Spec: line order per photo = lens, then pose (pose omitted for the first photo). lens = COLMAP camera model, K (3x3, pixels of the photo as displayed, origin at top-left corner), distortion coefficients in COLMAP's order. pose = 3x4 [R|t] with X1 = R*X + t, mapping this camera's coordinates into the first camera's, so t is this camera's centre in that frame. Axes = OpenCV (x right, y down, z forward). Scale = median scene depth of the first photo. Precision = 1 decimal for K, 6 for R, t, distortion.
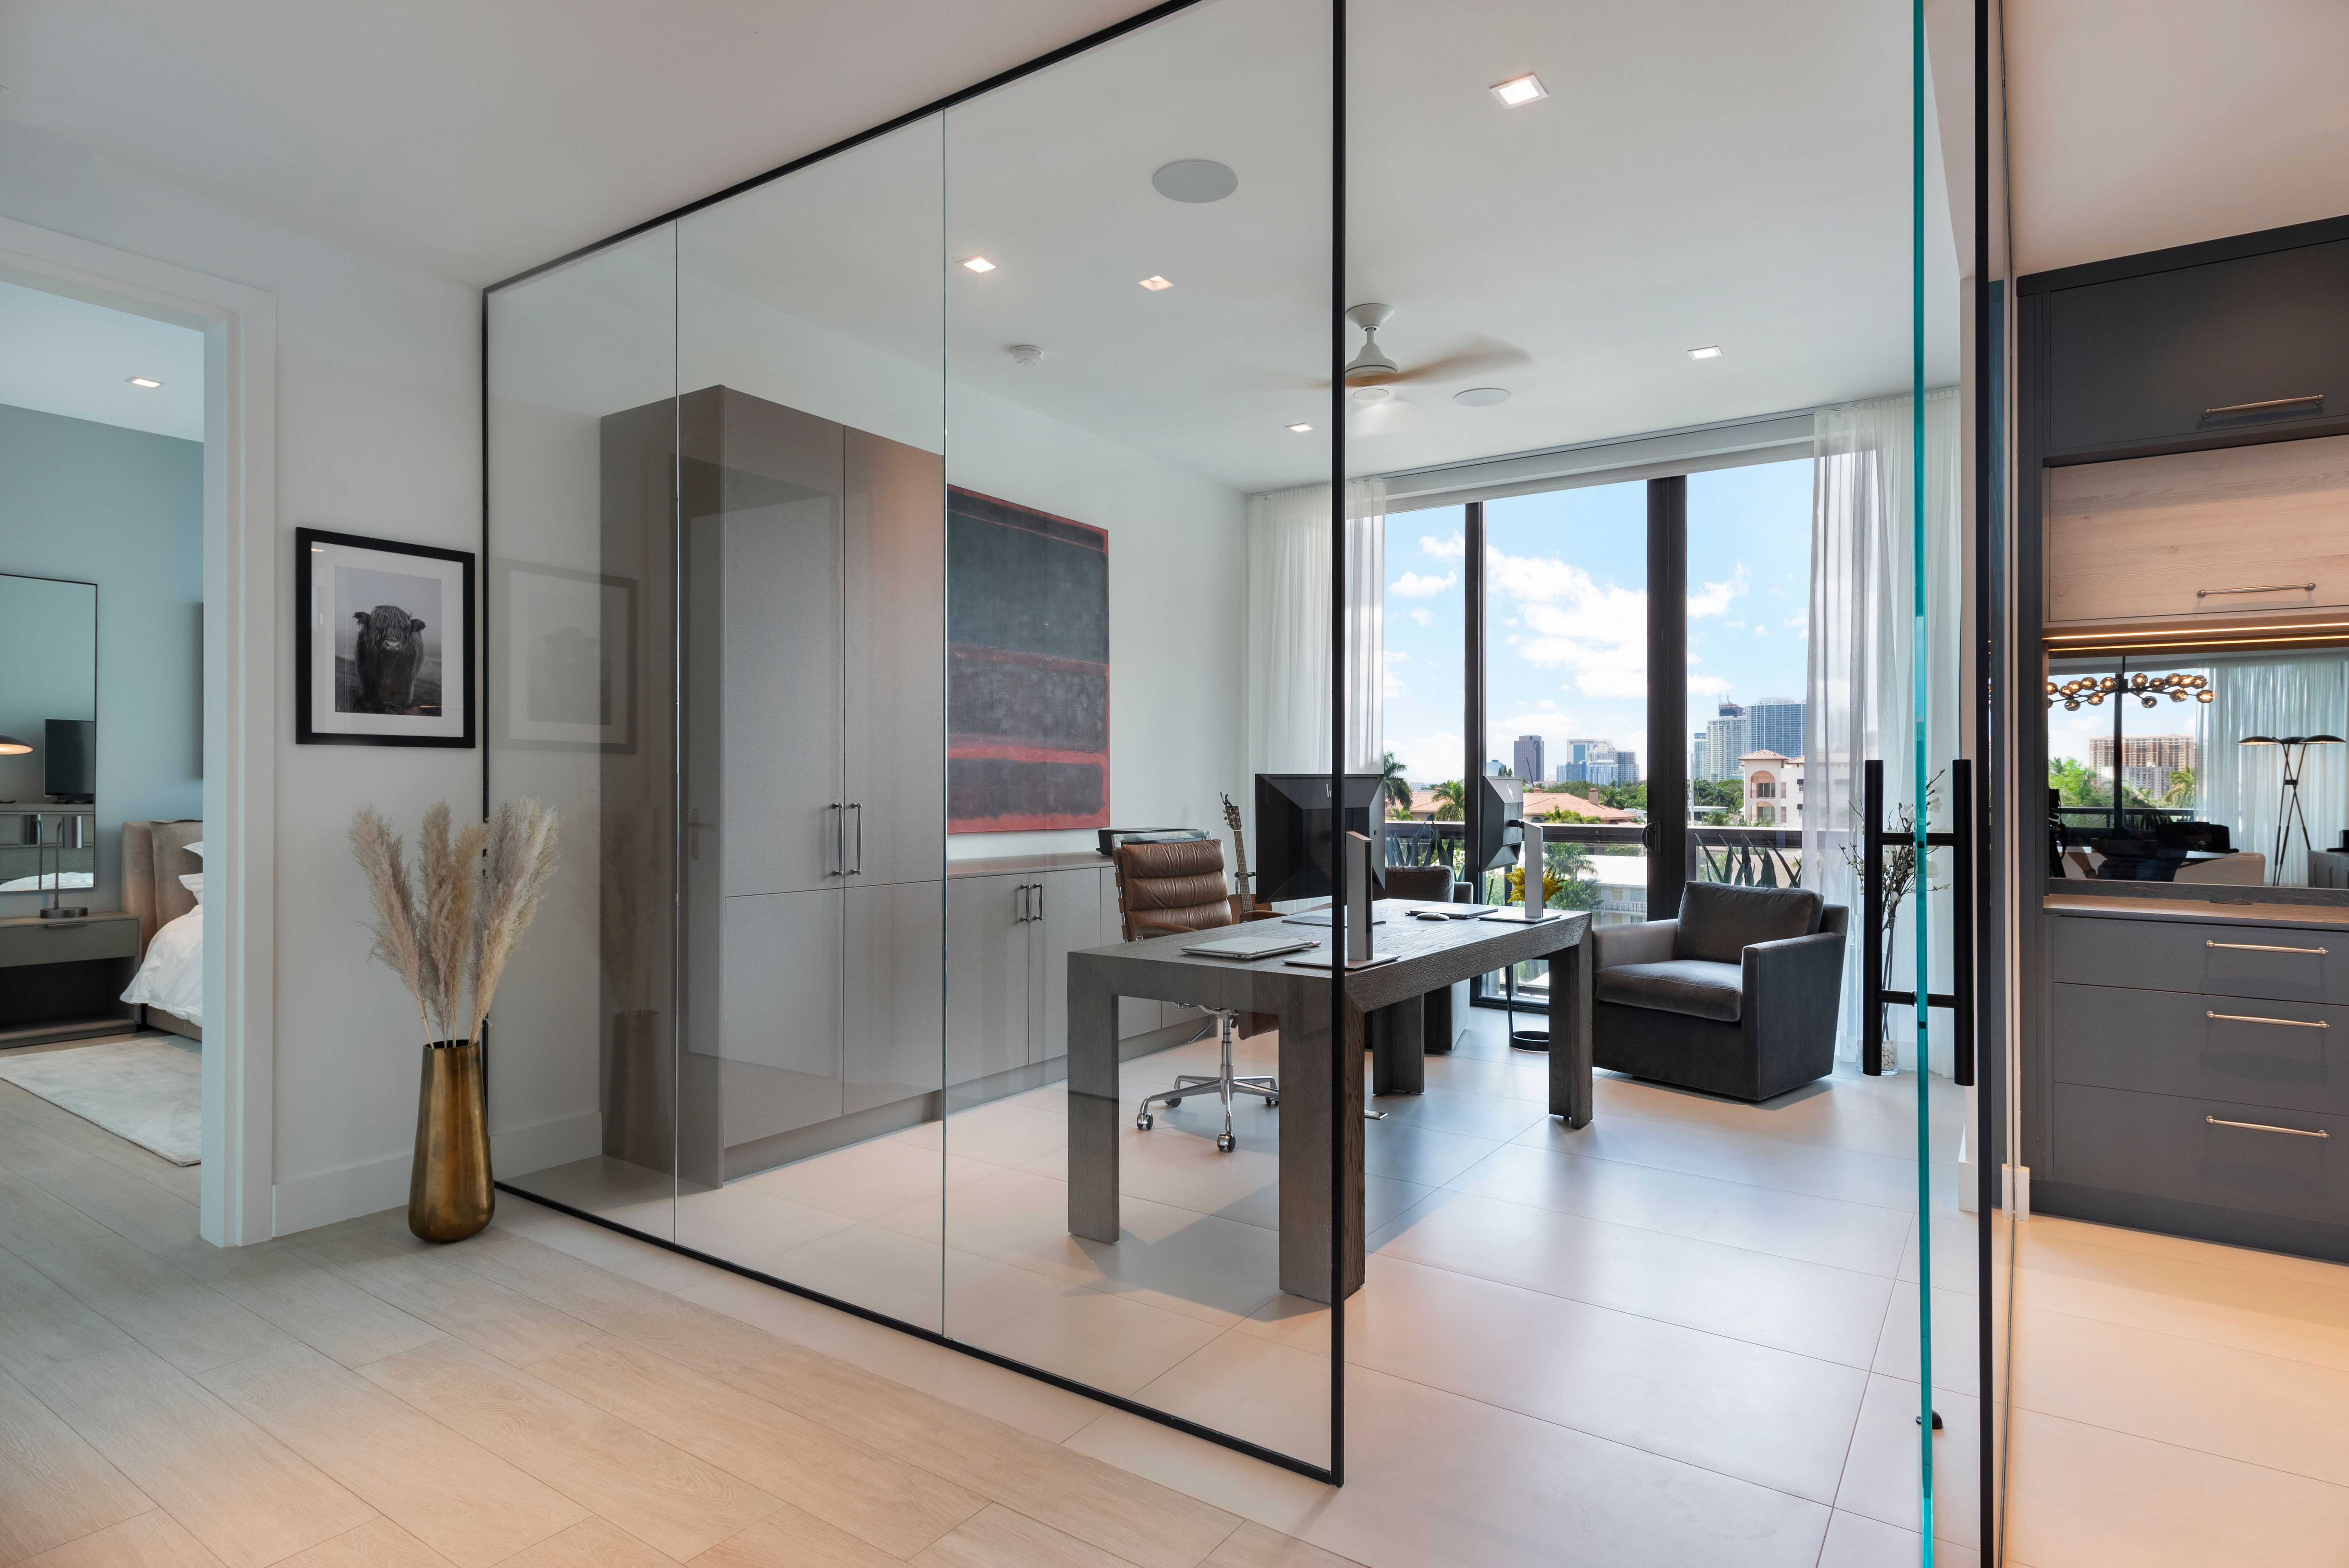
lens RADIAL K [[1235.7, 0, 1051.4], [0, 1235.7, 774.6], [0, 0, 1]] dist [0.013358, -0.001474]
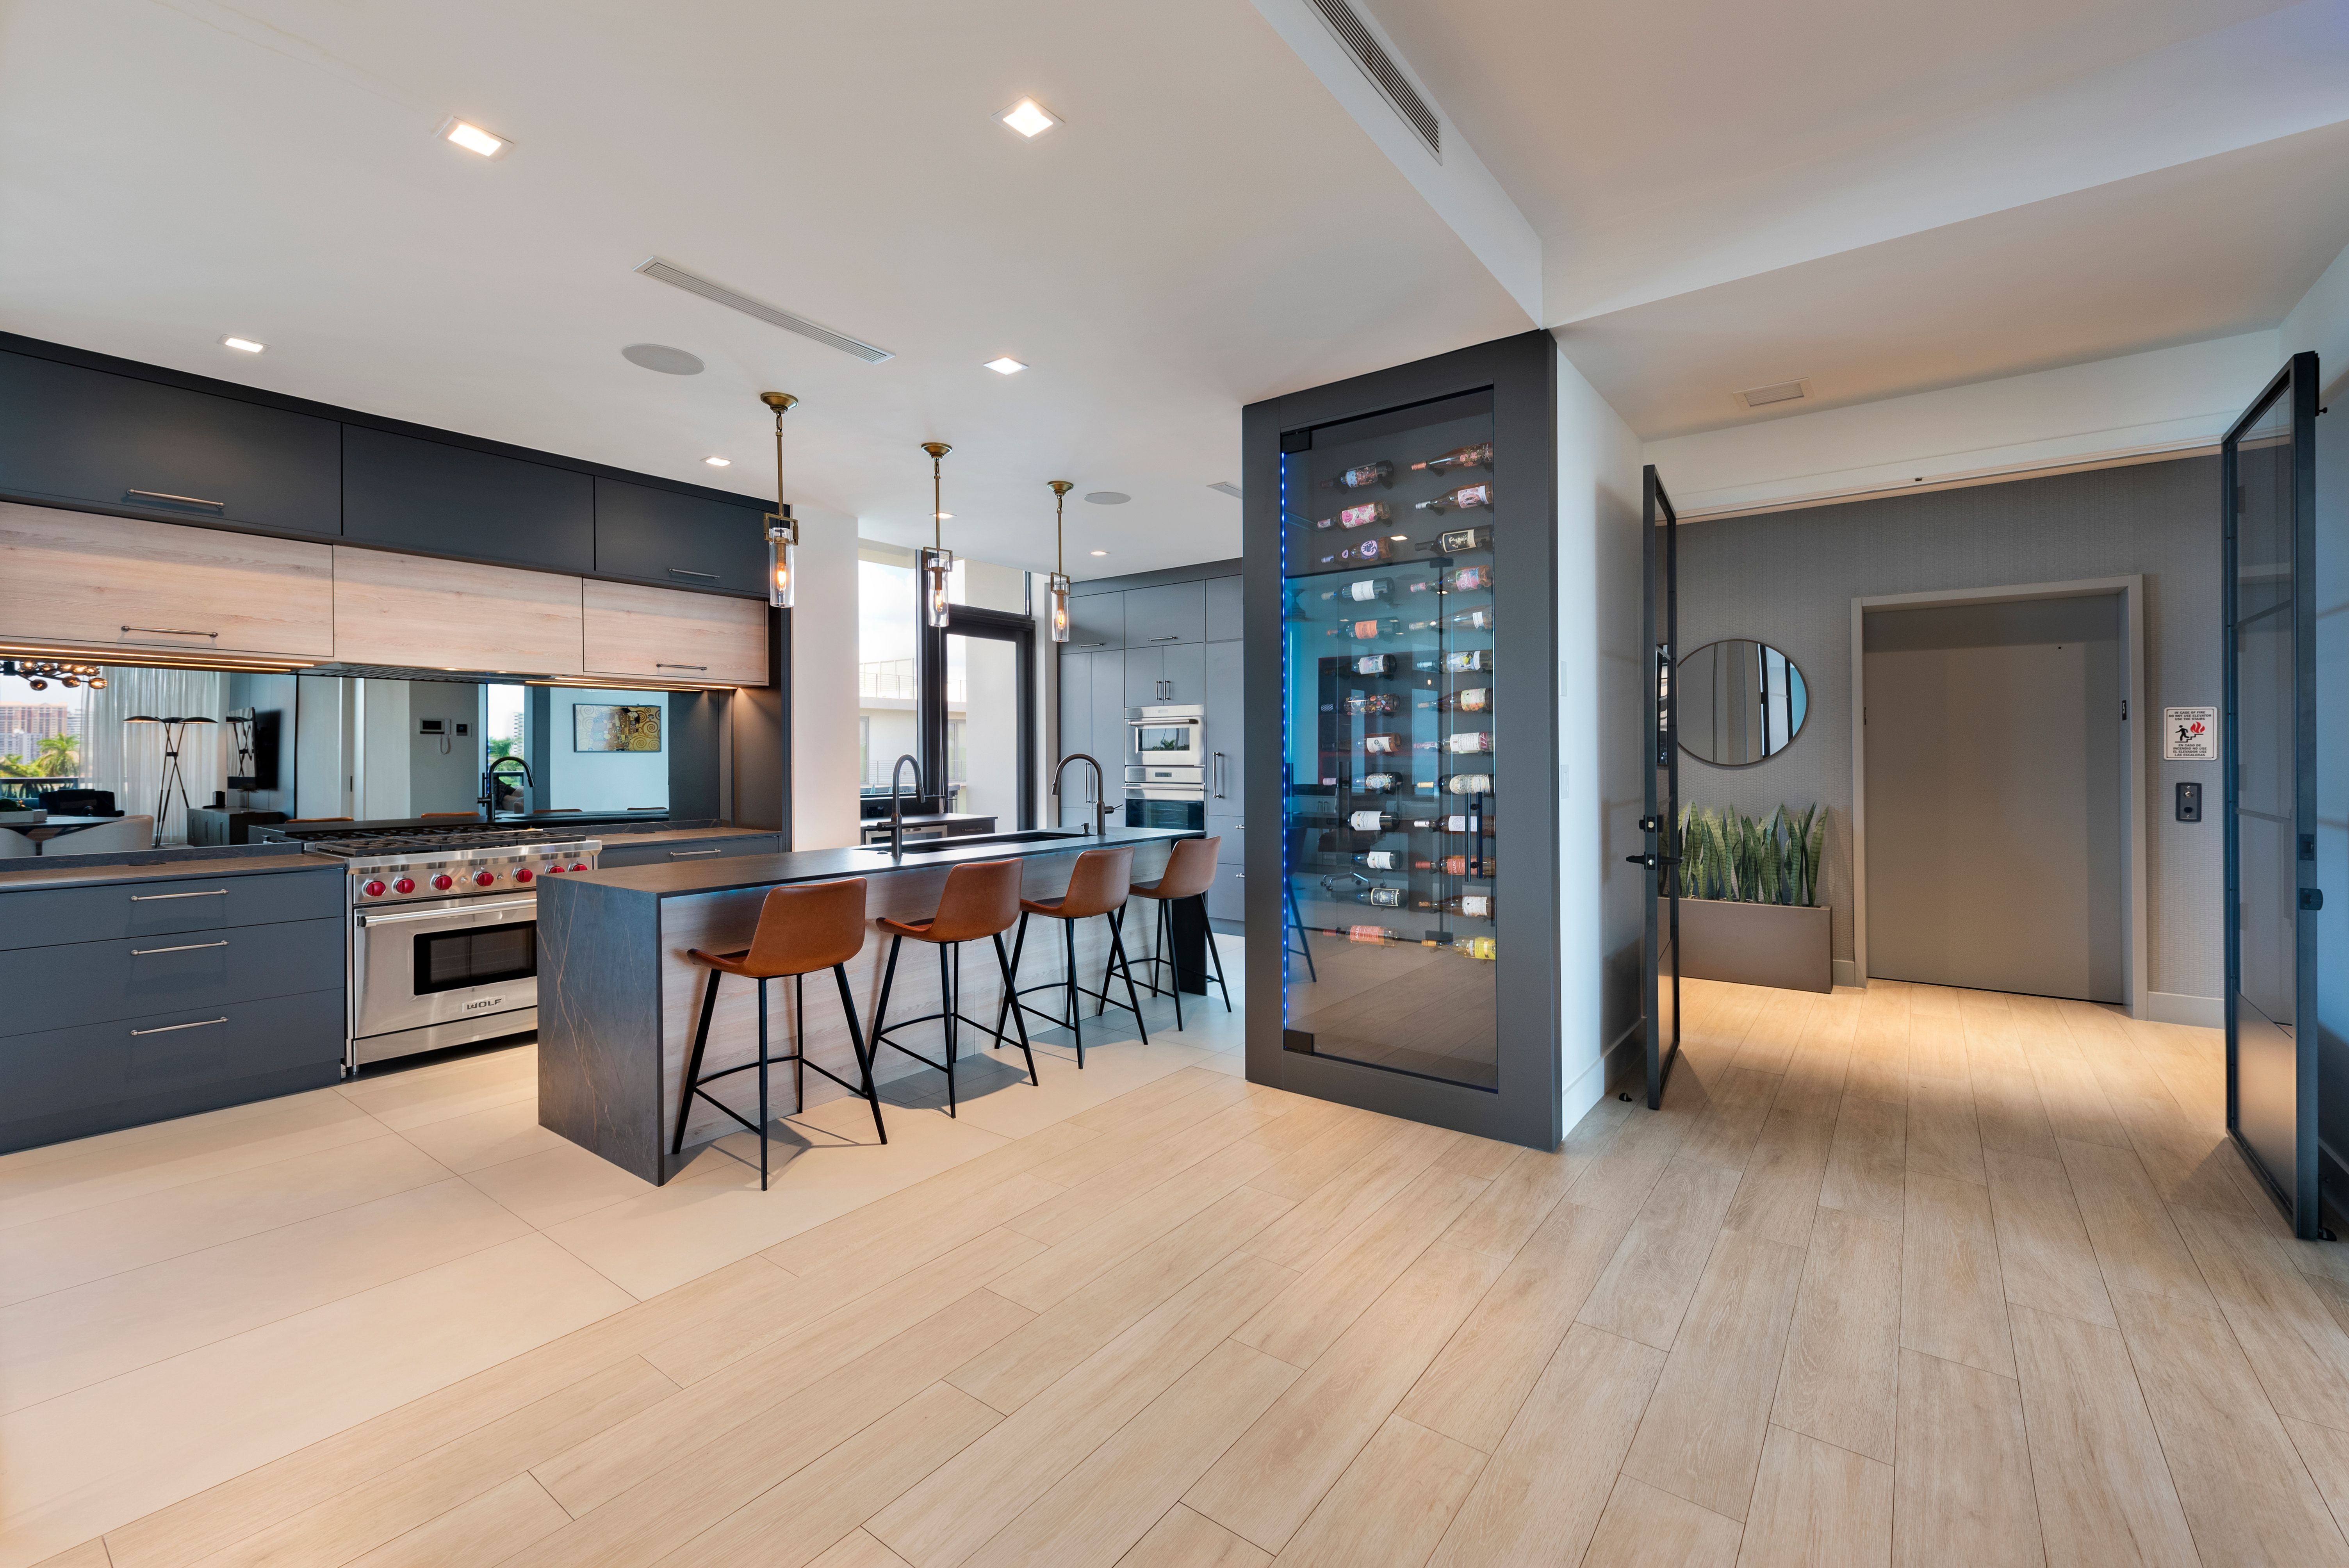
lens RADIAL K [[964.2, 0, 1294.5], [0, 964.2, 753.5], [0, 0, 1]] dist [0.010652, -0.002134]
pose [[-0.070649, -0.006375, 0.997481, -0.119236], [-0.006772, 0.999960, 0.005911, -0.021477], [-0.997478, -0.006338, -0.070689, -0.093890]]
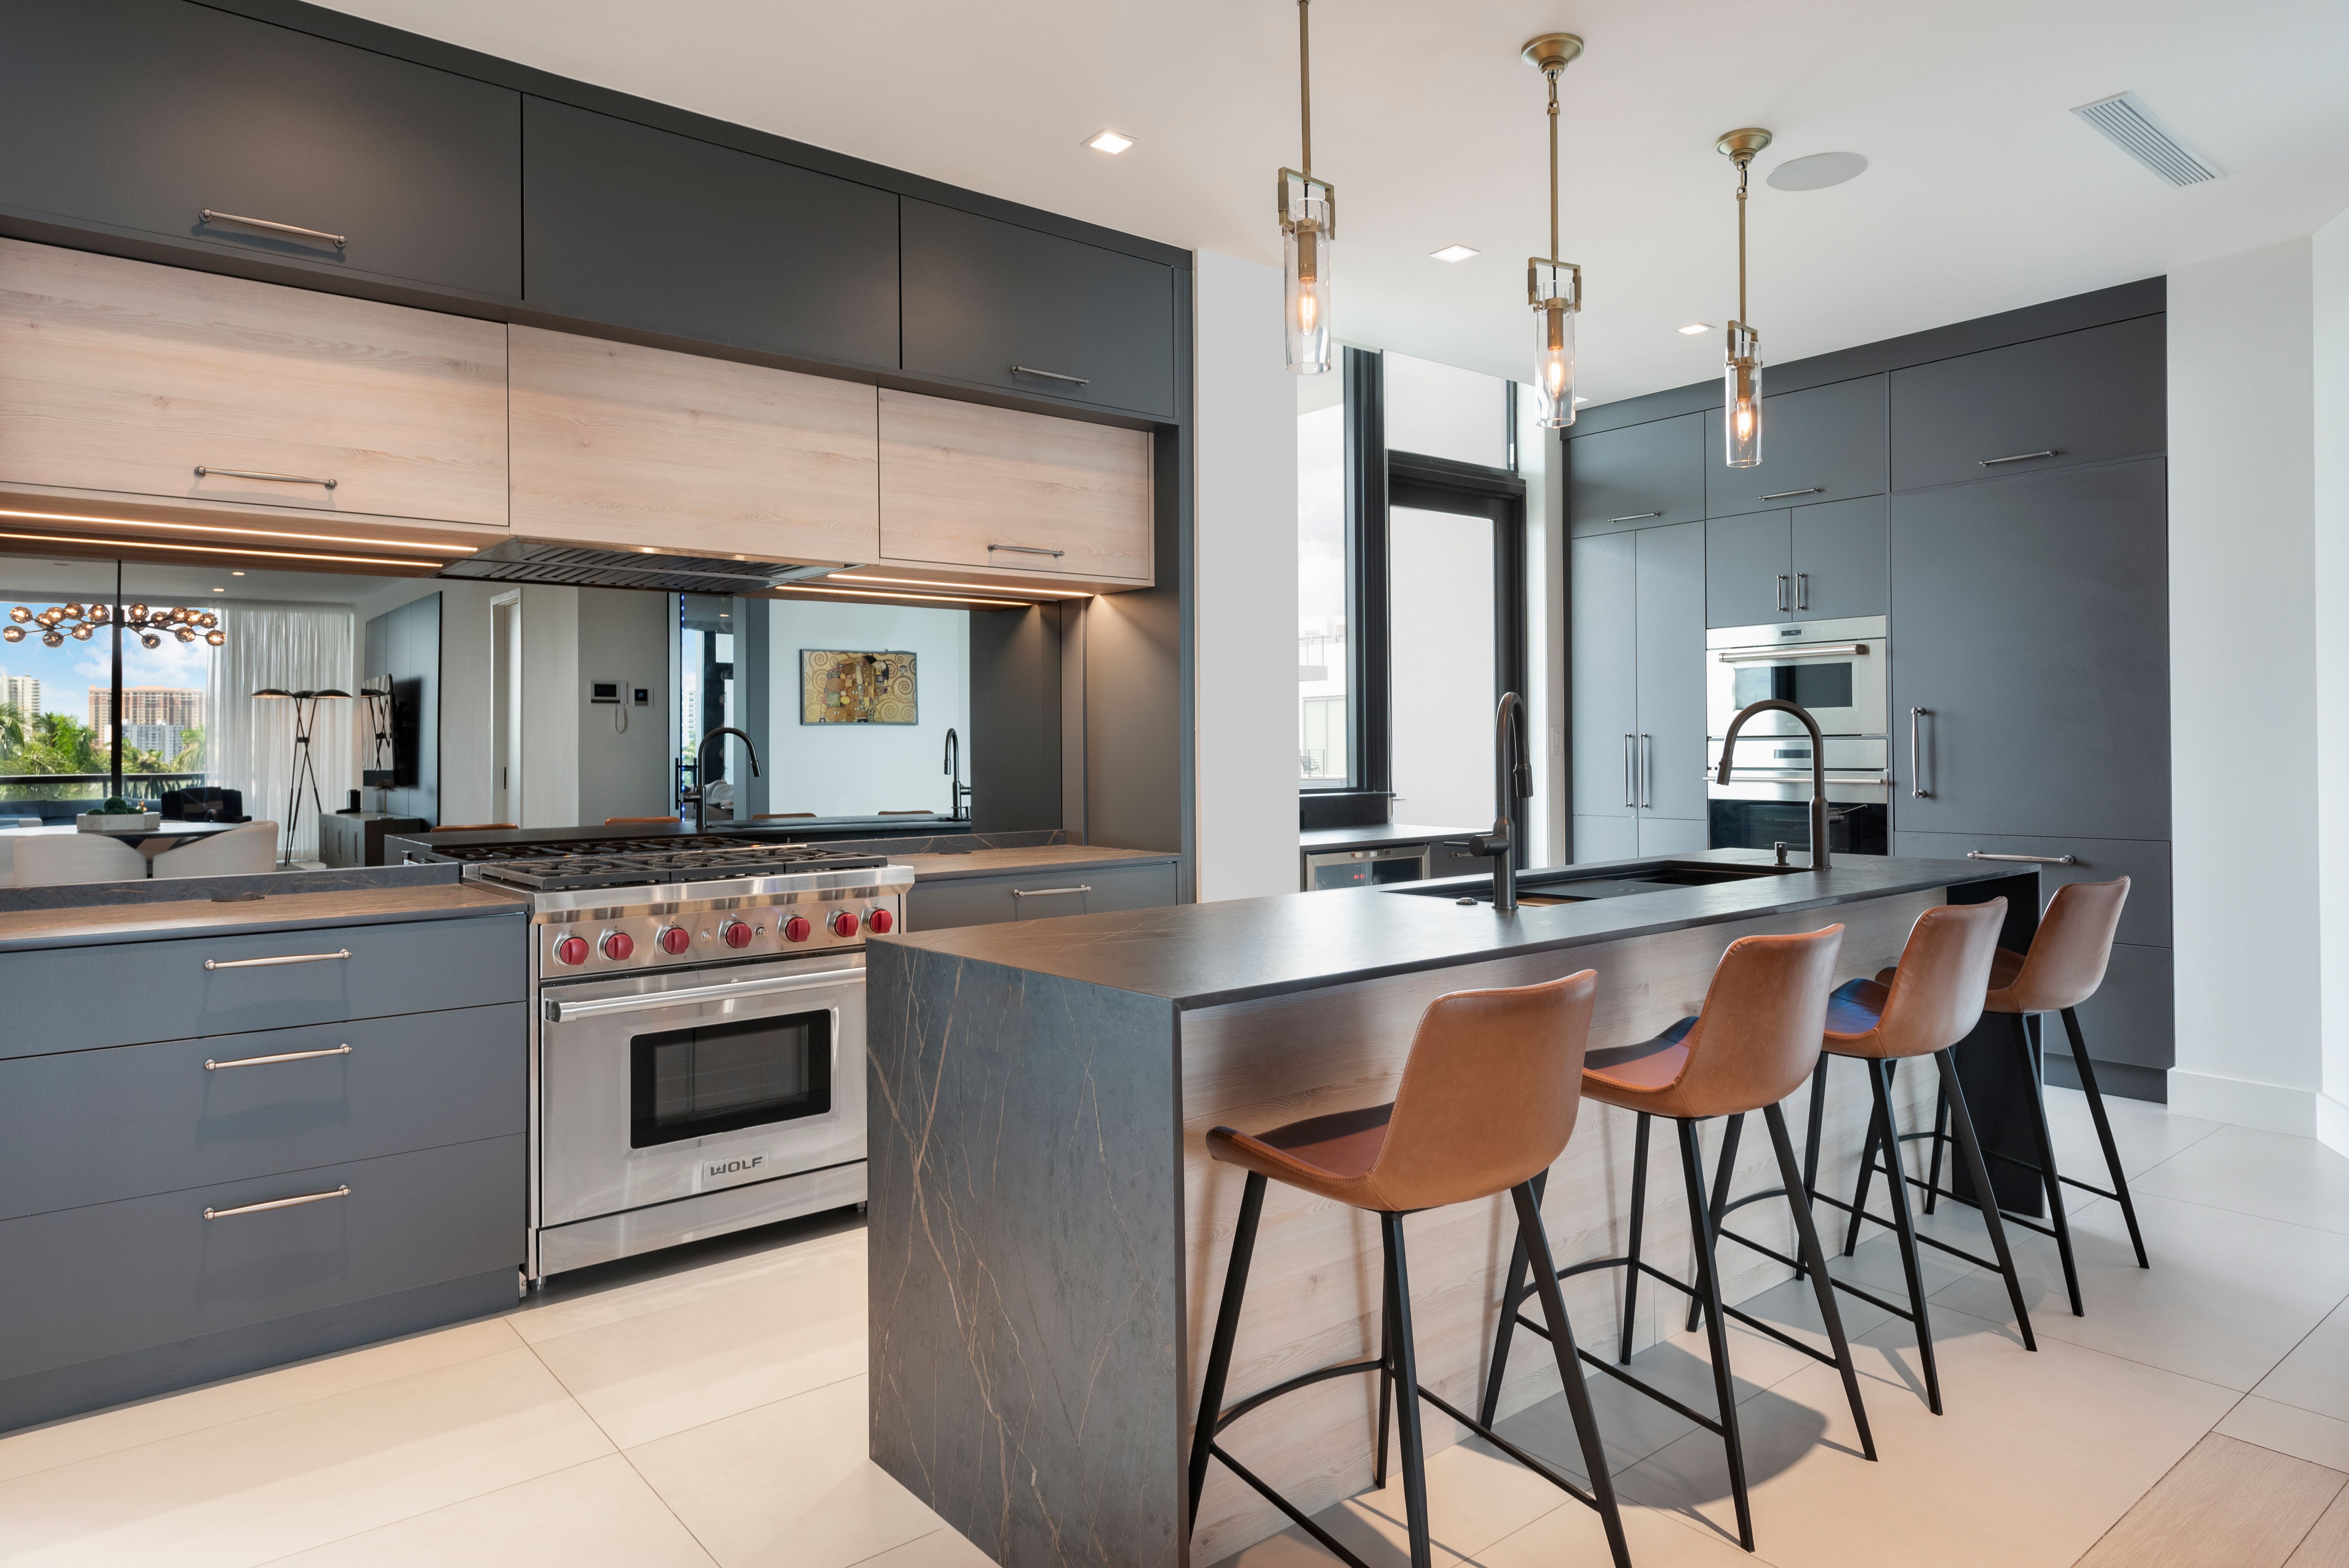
lens RADIAL K [[1466.9, 0, 1349.7], [0, 1466.9, 723.8], [0, 0, 1]] dist [0.027659, -0.010326]
pose [[0.173495, 0.004397, 0.984825, 0.145903], [0.002122, 0.999986, -0.004838, 0.002749], [-0.984833, 0.002929, 0.173483, 0.151416]]
